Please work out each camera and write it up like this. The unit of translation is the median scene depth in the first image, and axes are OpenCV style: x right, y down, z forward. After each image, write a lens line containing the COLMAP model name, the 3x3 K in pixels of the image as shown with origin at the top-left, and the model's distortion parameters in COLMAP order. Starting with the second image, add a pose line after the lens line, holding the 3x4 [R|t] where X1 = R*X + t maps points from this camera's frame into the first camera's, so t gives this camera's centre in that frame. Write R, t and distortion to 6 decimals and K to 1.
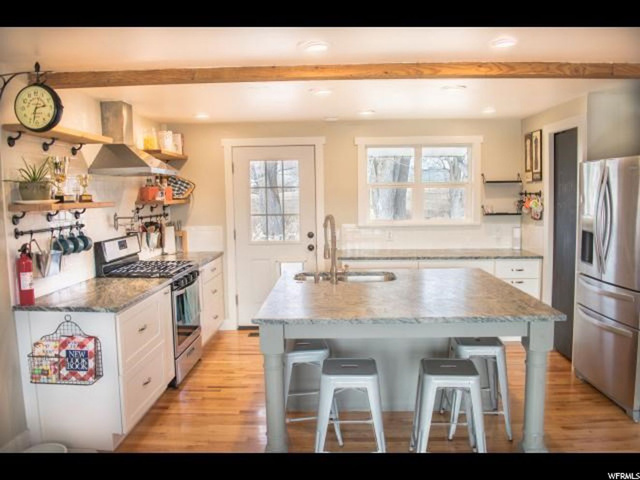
lens RADIAL K [[515.4, 0, 320.0], [0, 515.4, 240.0], [0, 0, 1]] dist [-0.092018, 0.001857]
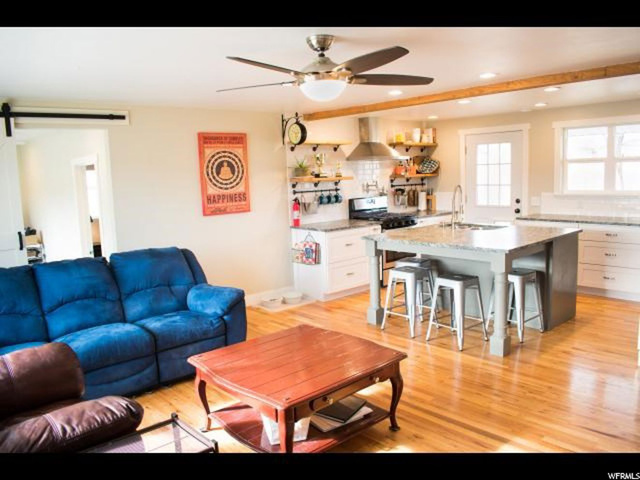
lens RADIAL K [[515.4, 0, 320.0], [0, 515.4, 240.0], [0, 0, 1]] dist [-0.092018, 0.001857]
pose [[0.684999, 0.081030, -0.724024, 0.872873], [-0.037793, 0.996410, 0.075758, 0.015072], [0.727563, -0.024531, 0.685602, -0.351013]]
